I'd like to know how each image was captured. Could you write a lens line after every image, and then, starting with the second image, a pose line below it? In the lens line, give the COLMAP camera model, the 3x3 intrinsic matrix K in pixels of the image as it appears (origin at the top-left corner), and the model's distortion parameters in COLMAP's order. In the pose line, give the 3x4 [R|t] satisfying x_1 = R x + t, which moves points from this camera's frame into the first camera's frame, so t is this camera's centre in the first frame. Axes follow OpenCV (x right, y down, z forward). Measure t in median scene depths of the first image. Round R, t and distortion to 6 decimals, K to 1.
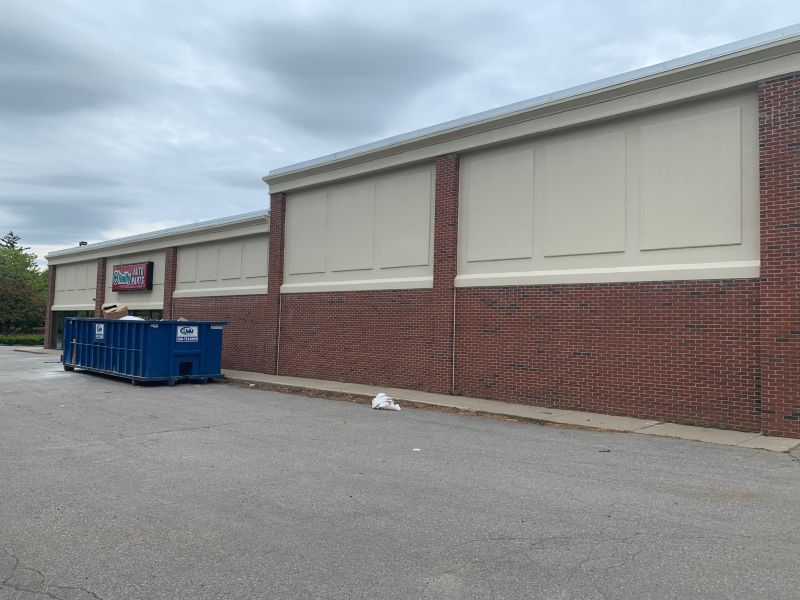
lens RADIAL K [[613.6, 0, 394.8], [0, 613.6, 296.7], [0, 0, 1]] dist [0.047116, -0.058168]
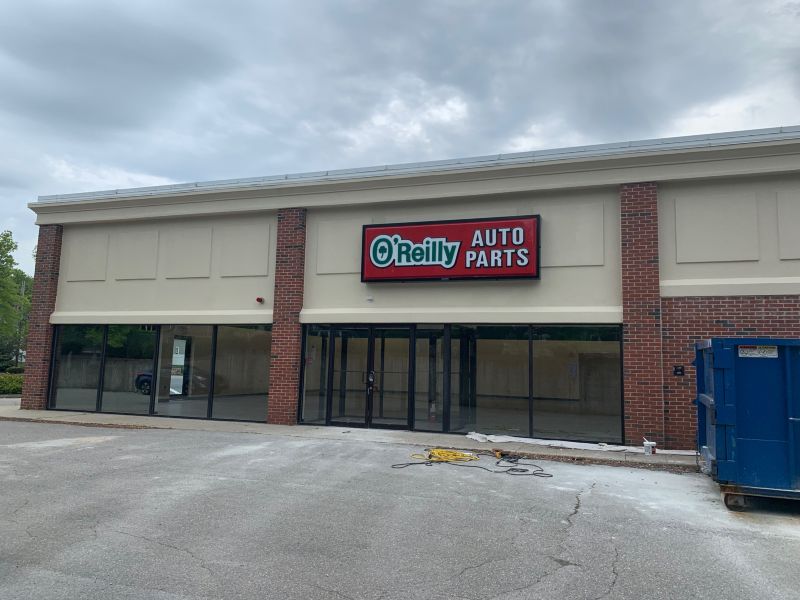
lens RADIAL K [[613.6, 0, 398.8], [0, 613.6, 302.5], [0, 0, 1]] dist [0.047116, -0.058168]
pose [[0.914538, 0.020999, 0.403954, -0.502543], [-0.013561, 0.999682, -0.021268, 0.012844], [-0.404272, 0.013972, 0.914532, 0.475943]]
